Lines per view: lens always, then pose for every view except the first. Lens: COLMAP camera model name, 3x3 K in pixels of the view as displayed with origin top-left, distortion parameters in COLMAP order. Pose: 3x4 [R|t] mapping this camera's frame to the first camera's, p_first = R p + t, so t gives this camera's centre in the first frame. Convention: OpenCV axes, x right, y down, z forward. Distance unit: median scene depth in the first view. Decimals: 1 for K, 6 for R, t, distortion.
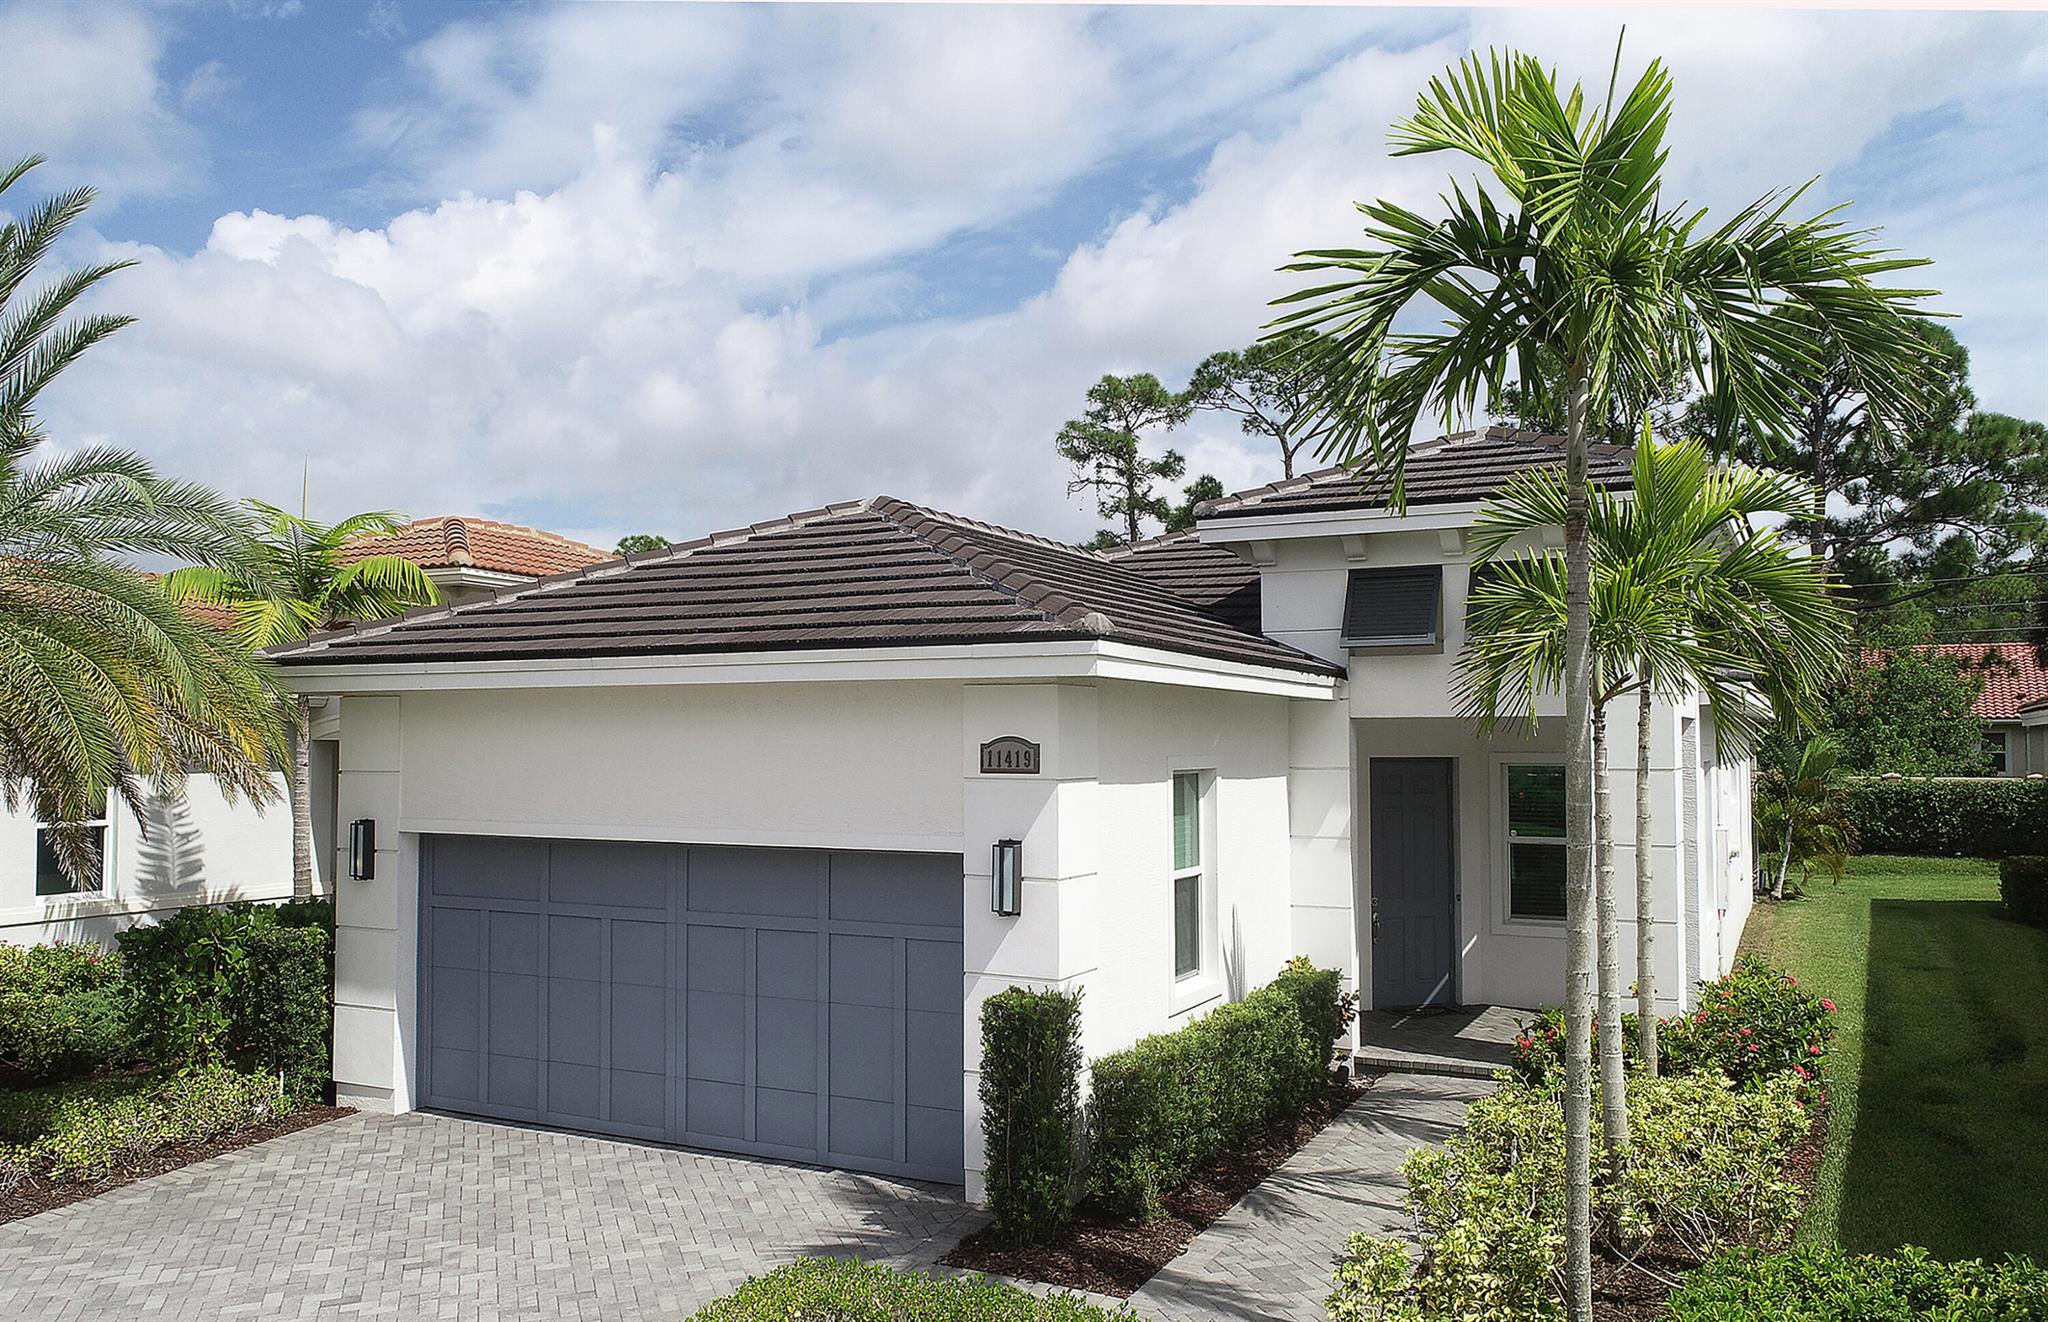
lens RADIAL K [[1634.6, 0, 956.5], [0, 1634.6, 672.3], [0, 0, 1]] dist [-0.002576, -0.000442]
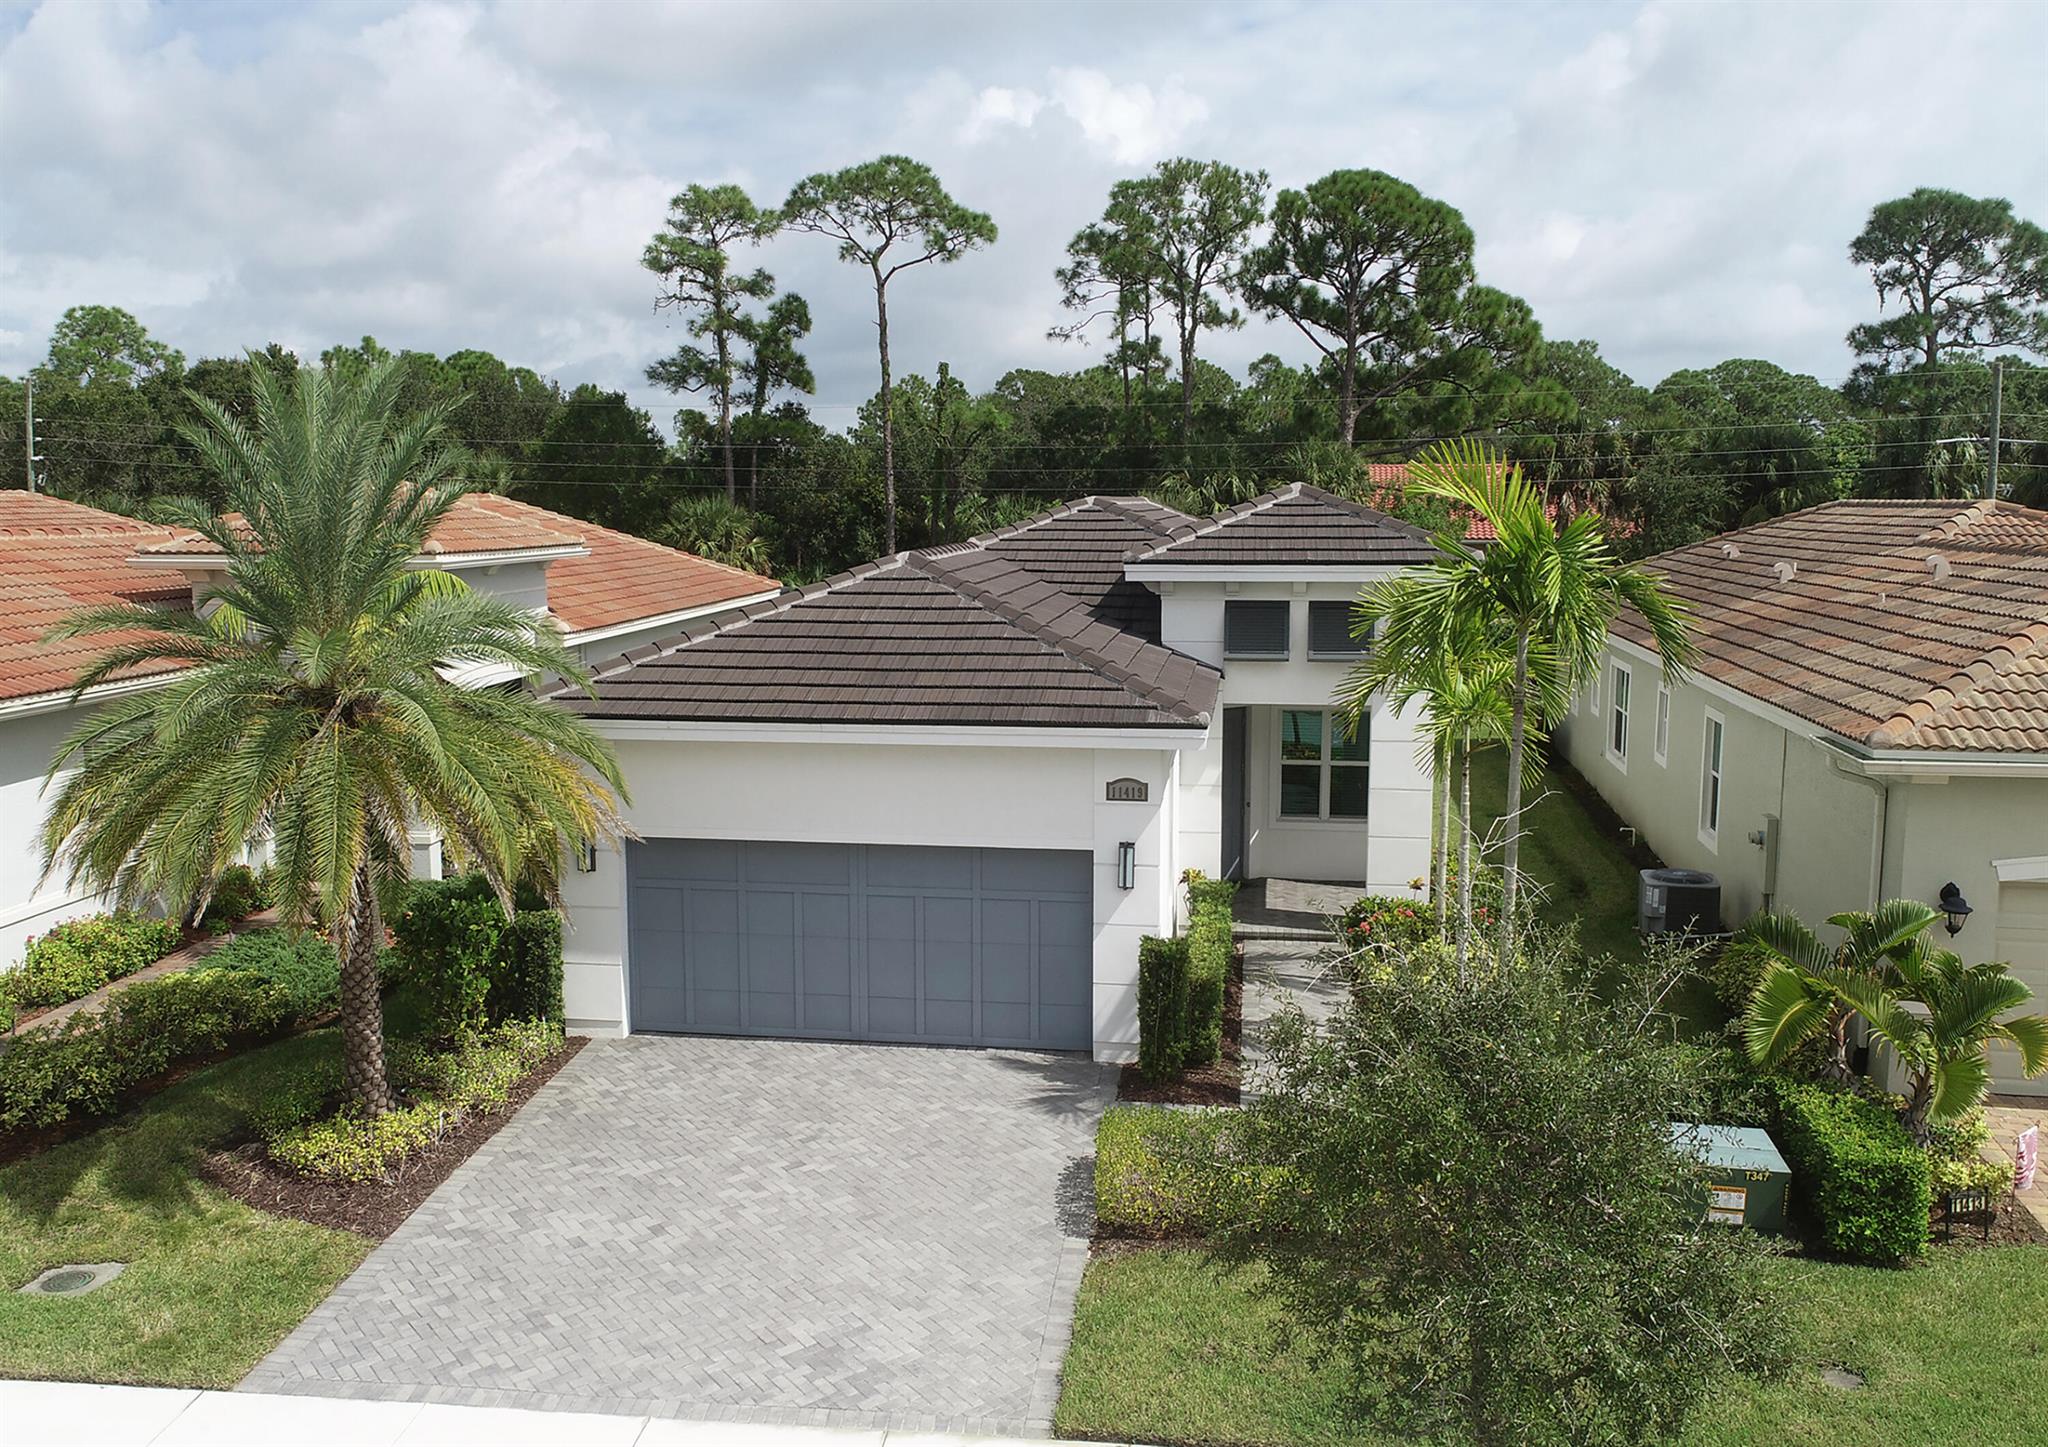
lens RADIAL K [[1793.3, 0, 990.3], [0, 1793.3, 730.7], [0, 0, 1]] dist [-0.002183, -0.002995]
pose [[0.941244, -0.045631, 0.334632, -0.279464], [-0.013919, 0.984747, 0.173434, -0.127105], [-0.337442, -0.167901, 0.926252, -0.231674]]
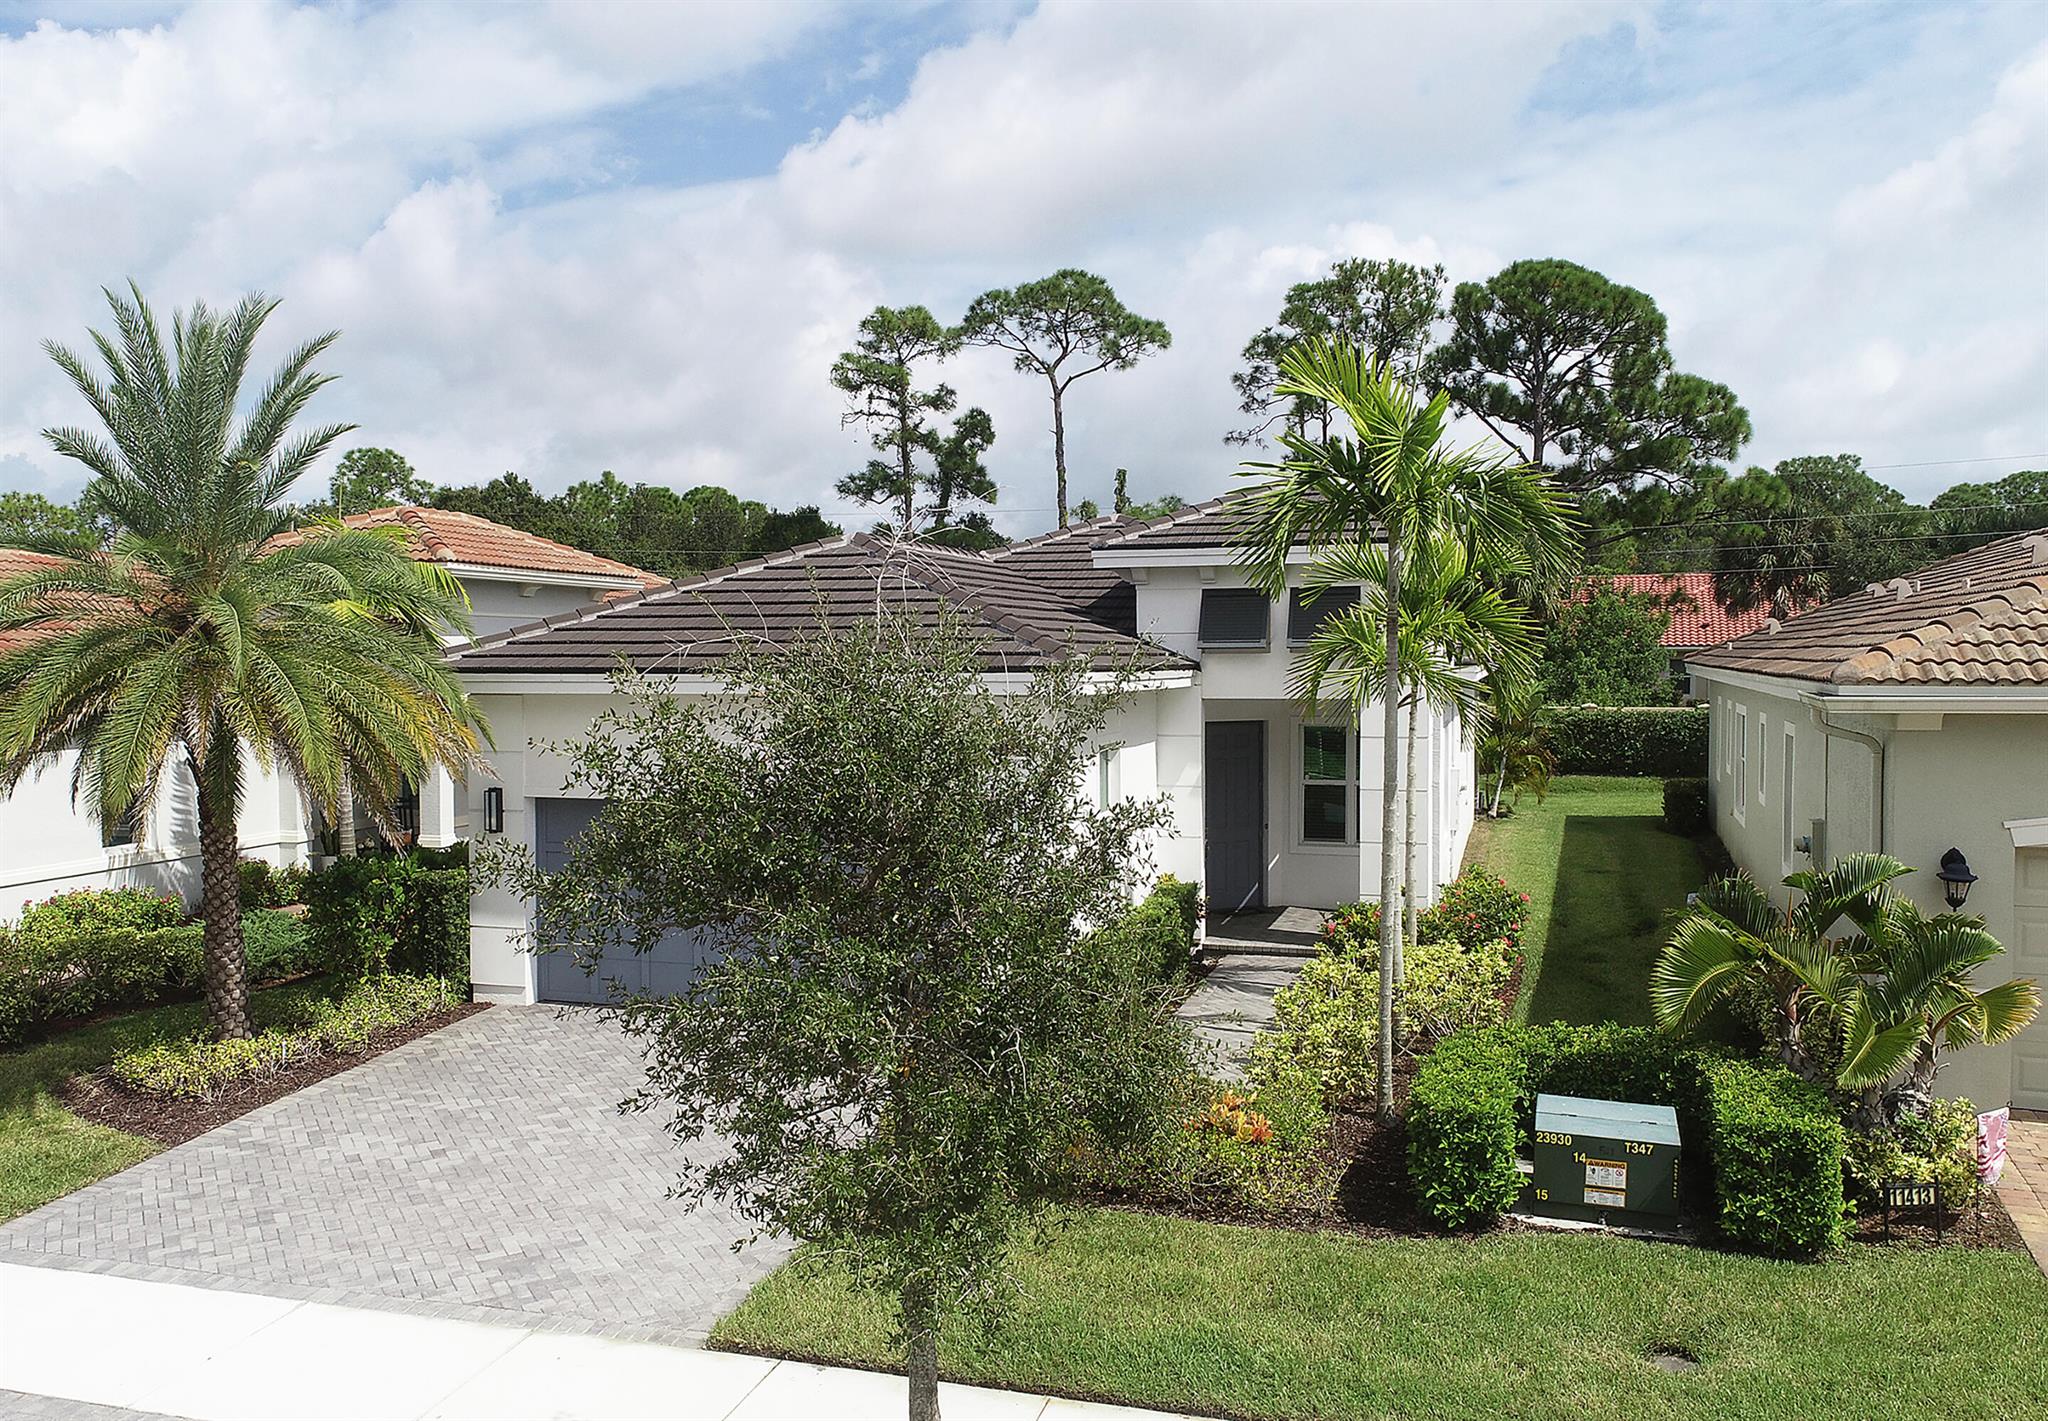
lens RADIAL K [[1768.2, 0, 926.7], [0, 1768.2, 706.1], [0, 0, 1]] dist [0.003082, -0.010335]
pose [[0.988150, -0.009250, 0.153210, -0.122190], [-0.002150, 0.997250, 0.074076, -0.043167], [-0.153474, -0.073528, 0.985413, -0.240761]]
